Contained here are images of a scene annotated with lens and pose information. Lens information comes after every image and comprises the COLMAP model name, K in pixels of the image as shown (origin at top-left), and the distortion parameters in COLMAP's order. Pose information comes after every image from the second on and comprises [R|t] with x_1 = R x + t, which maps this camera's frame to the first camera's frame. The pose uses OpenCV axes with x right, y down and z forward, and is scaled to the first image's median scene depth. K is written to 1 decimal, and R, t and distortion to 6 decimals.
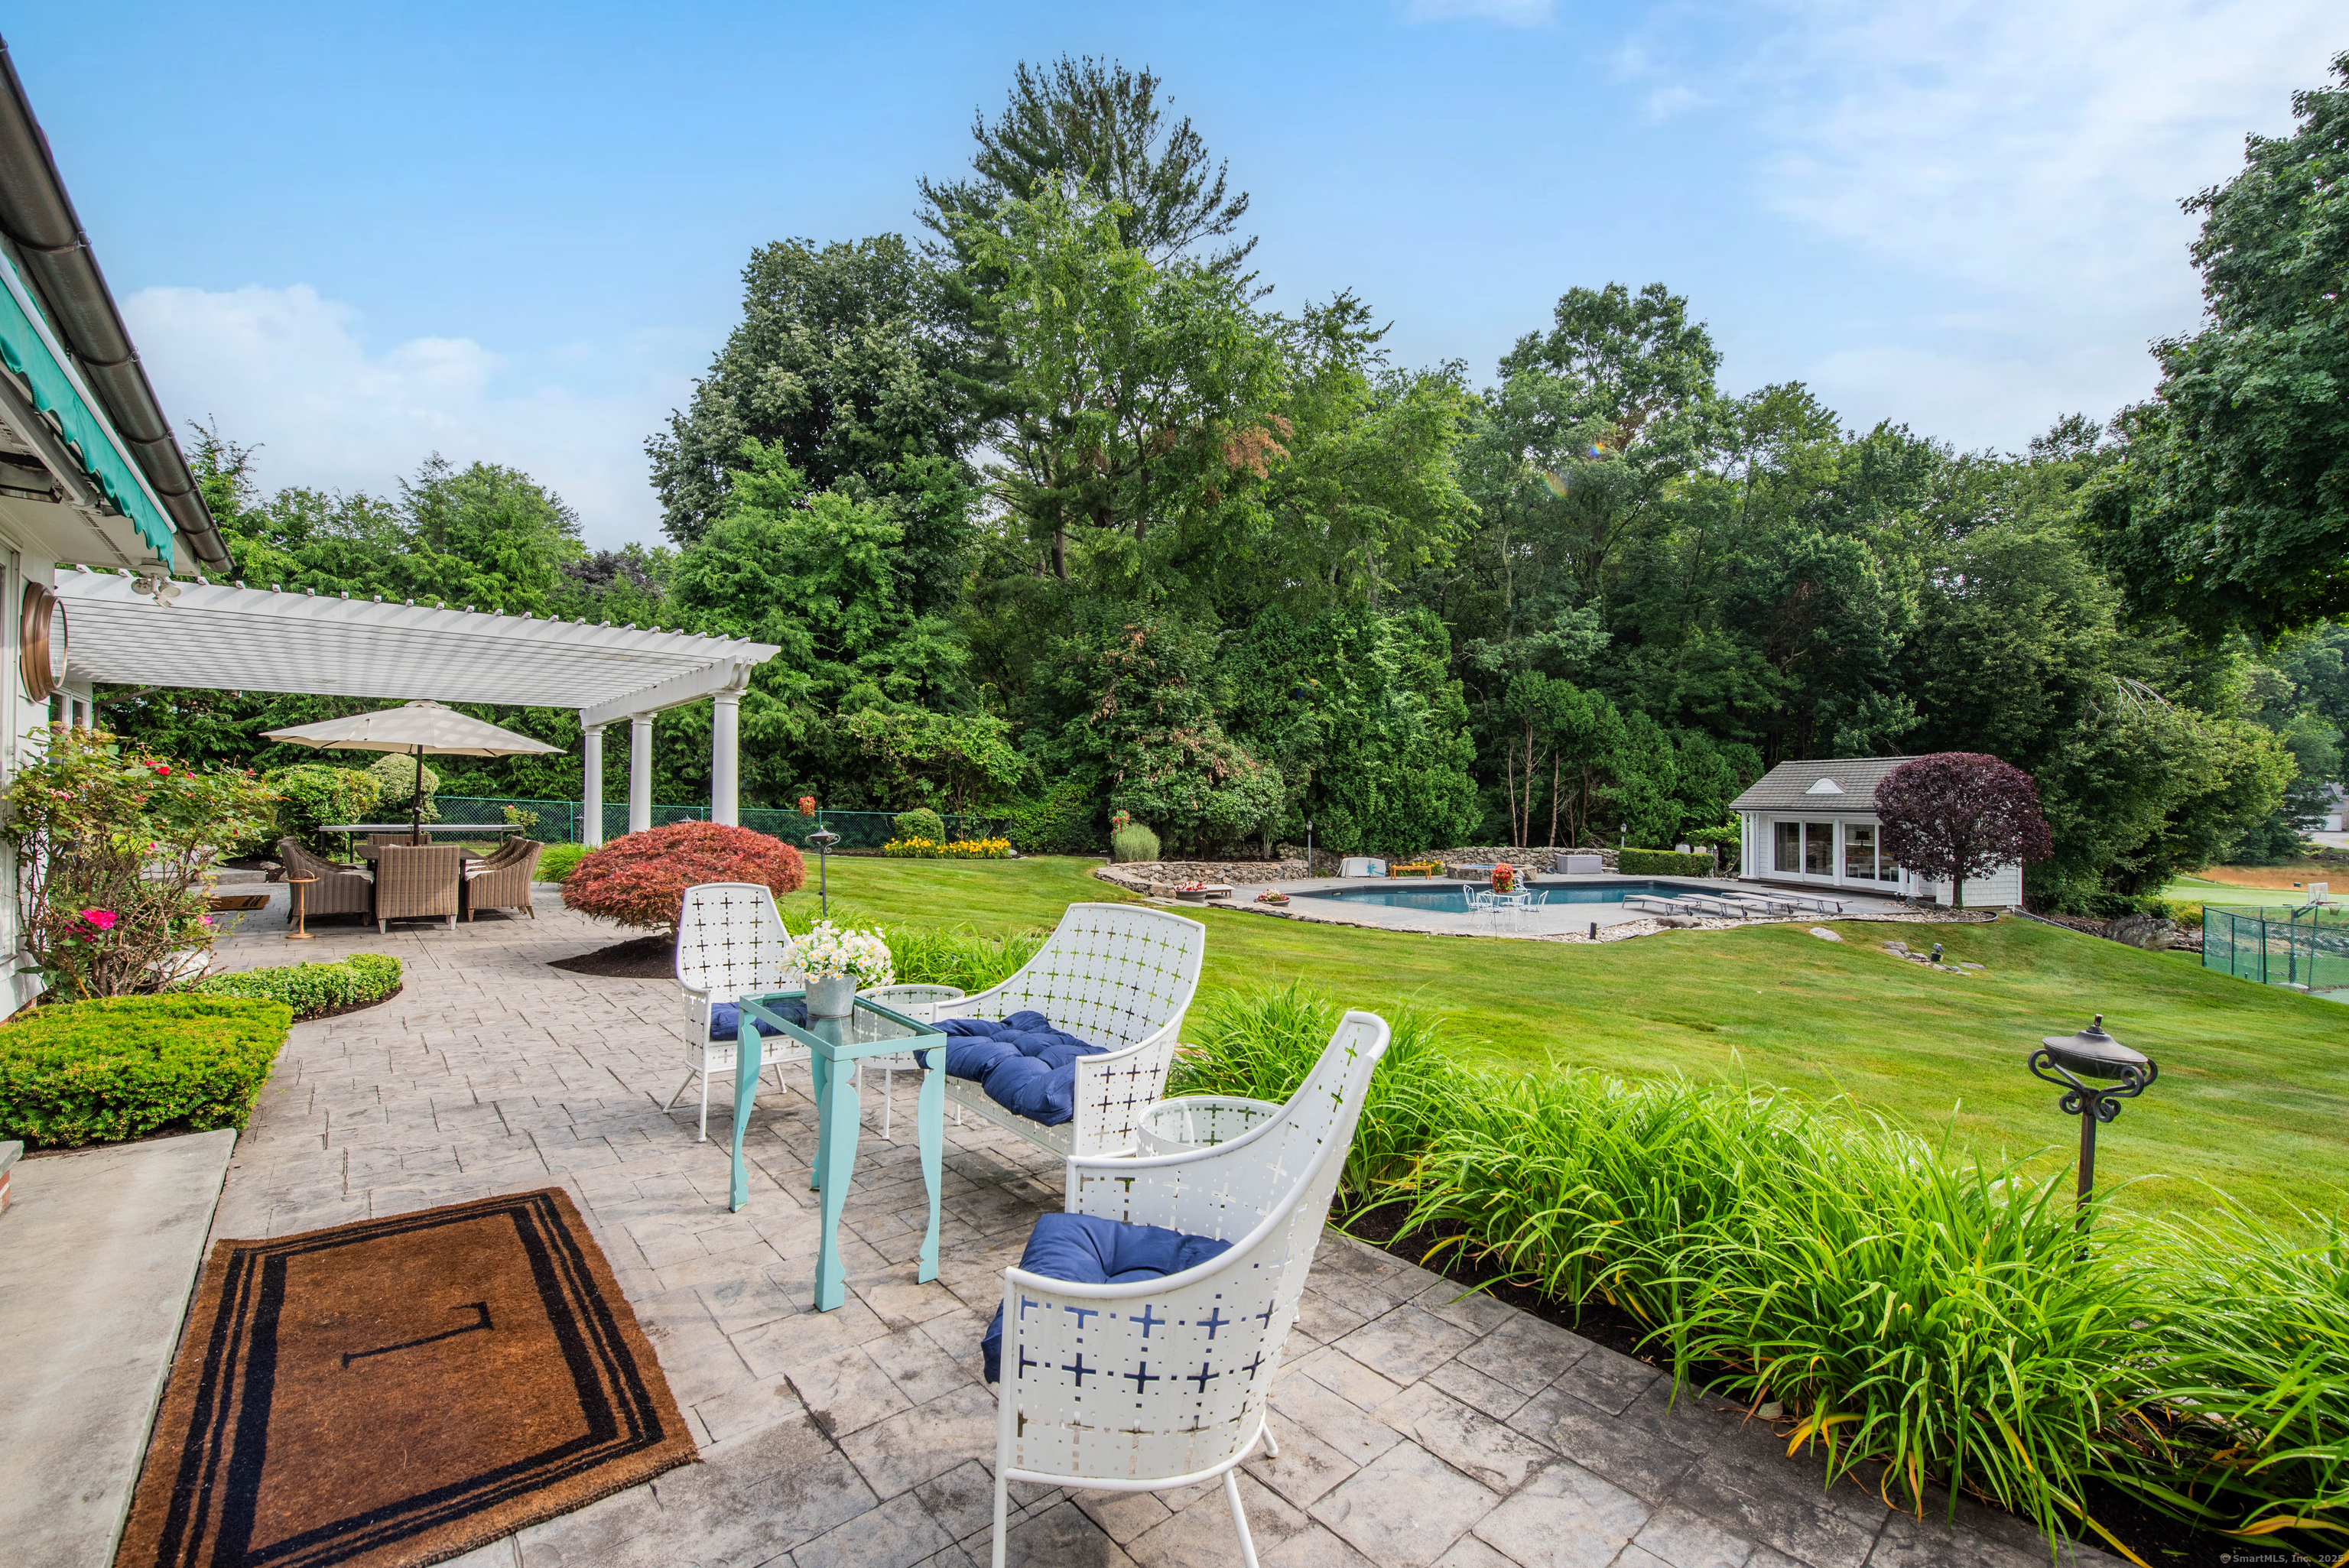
lens RADIAL K [[945.9, 0, 1174.5], [0, 945.9, 784.0], [0, 0, 1]] dist [0.001571, 0.000096]
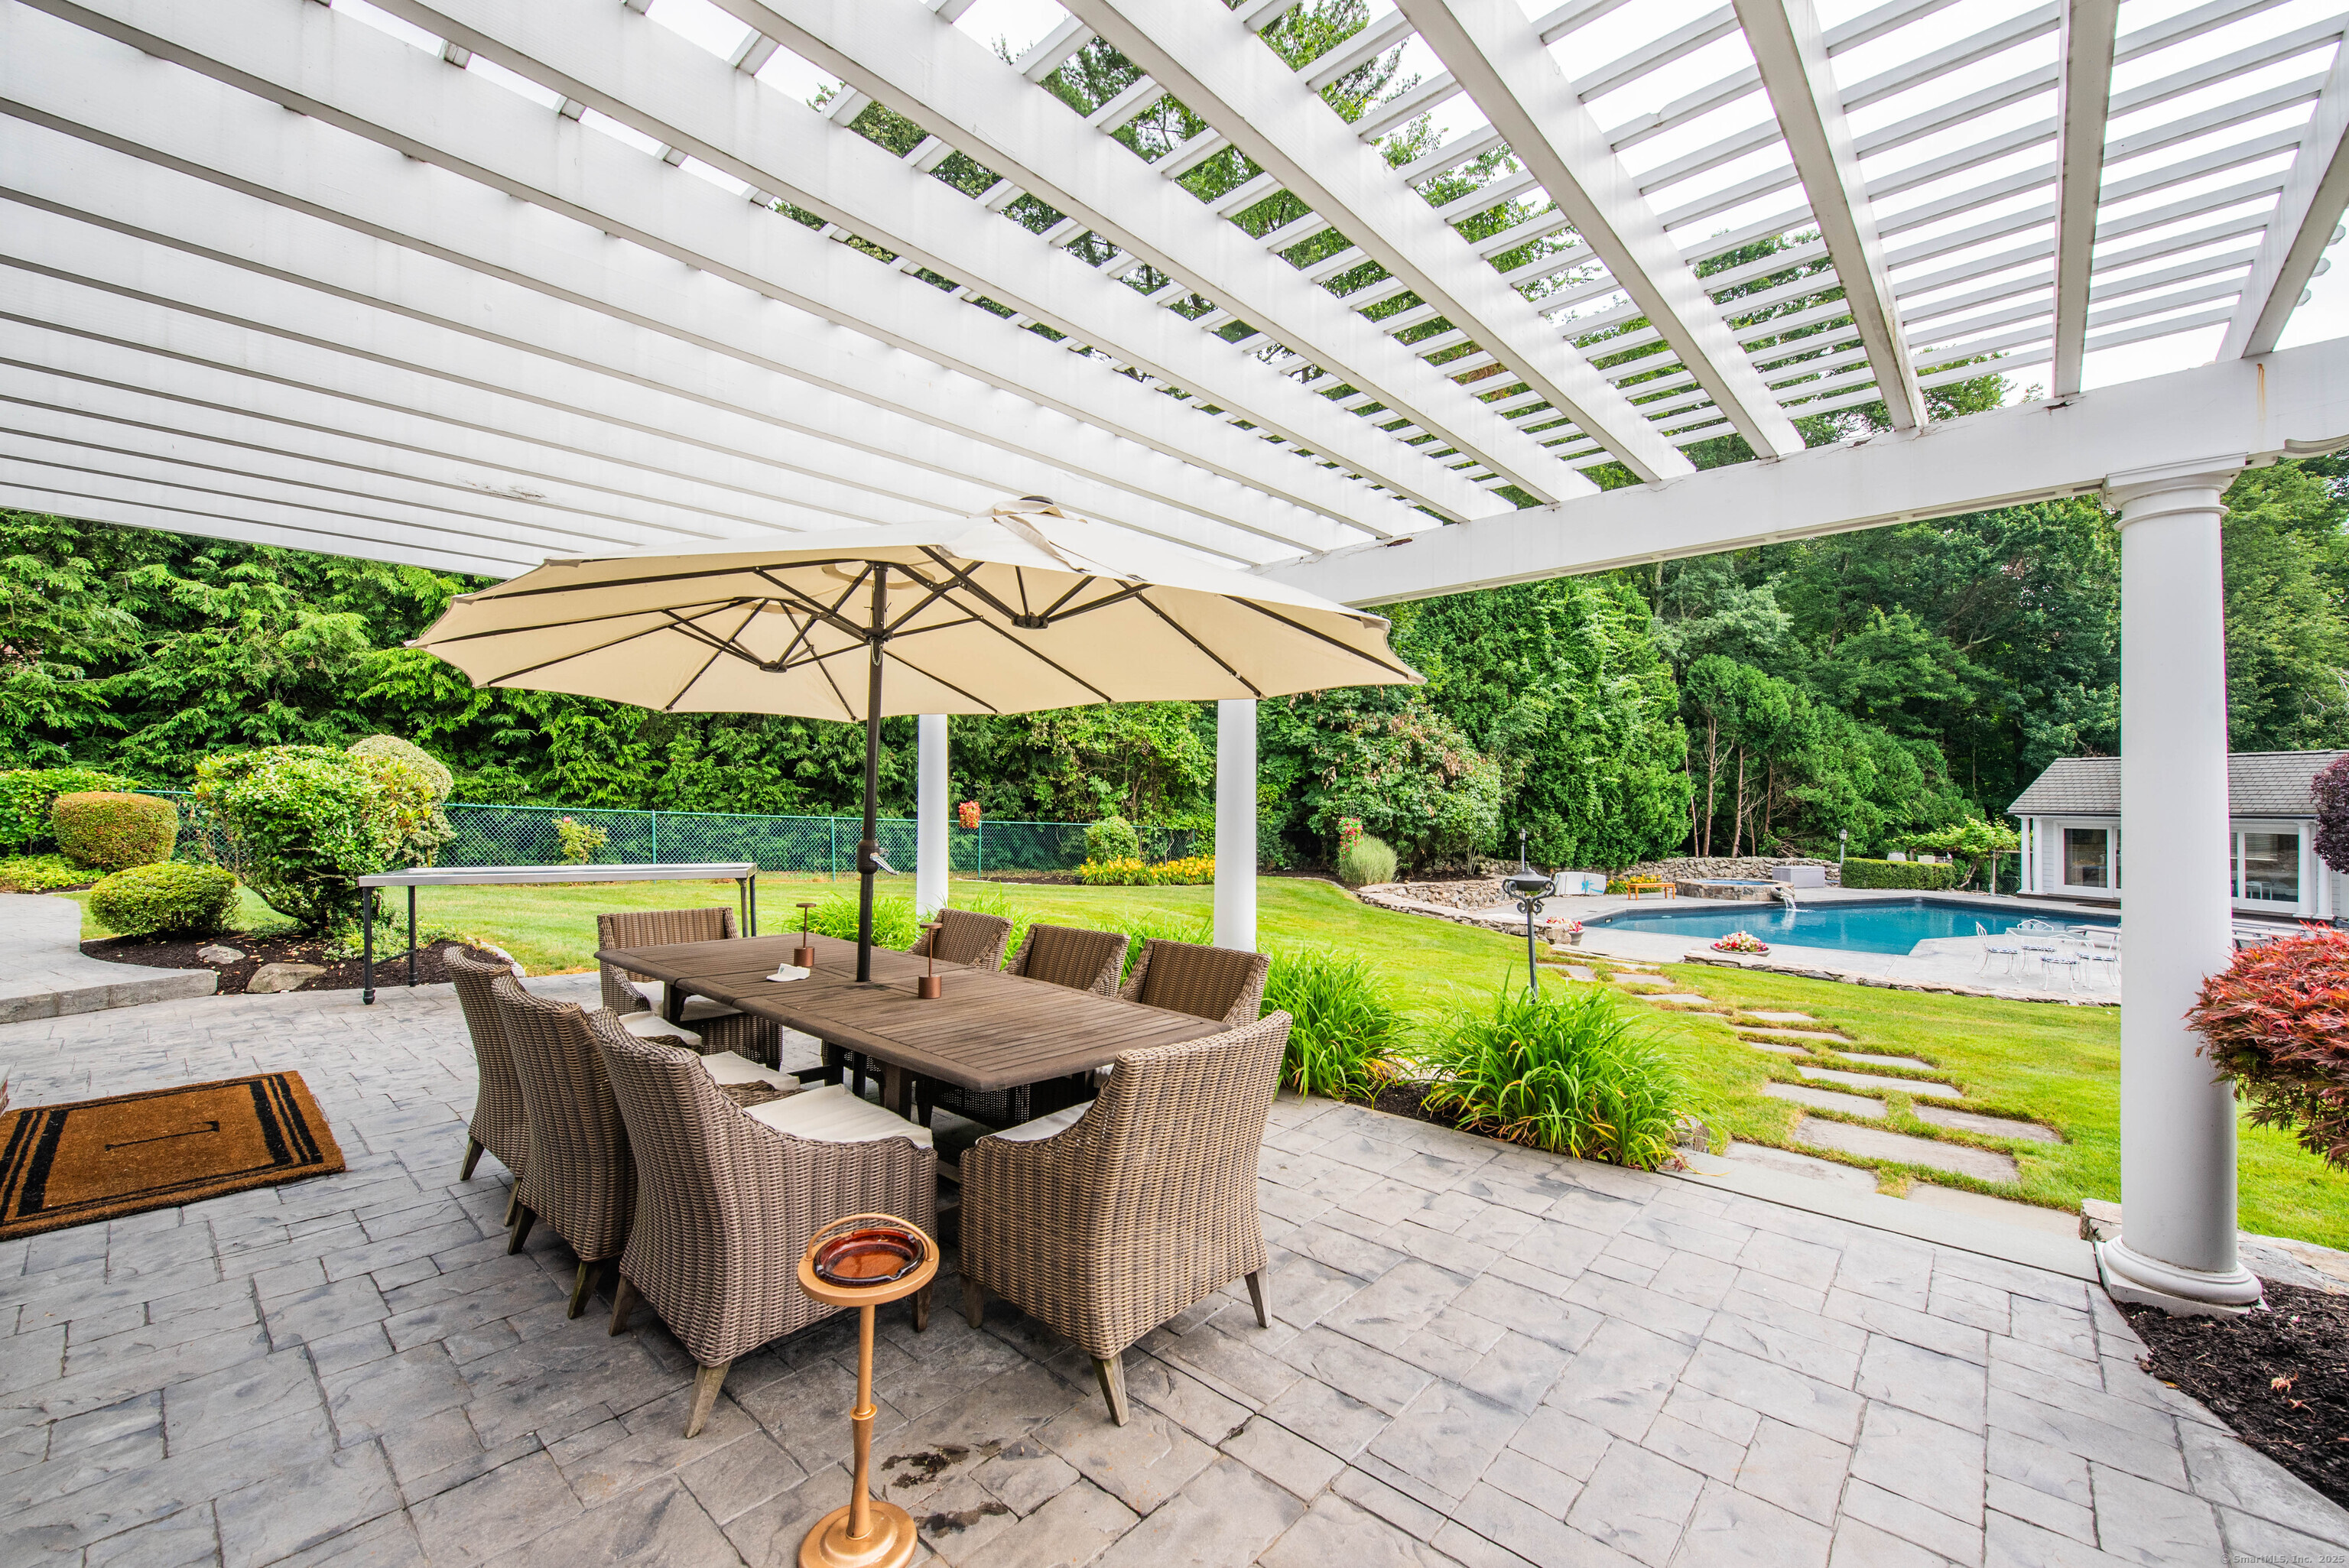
lens RADIAL K [[927.2, 0, 1174.5], [0, 927.2, 784.0], [0, 0, 1]] dist [0.009951, -0.000092]
pose [[0.994602, 0.000160, 0.103763, -0.265007], [-0.000178, 1.000000, 0.000162, -0.000266], [-0.103763, -0.000179, 0.994602, 0.242133]]
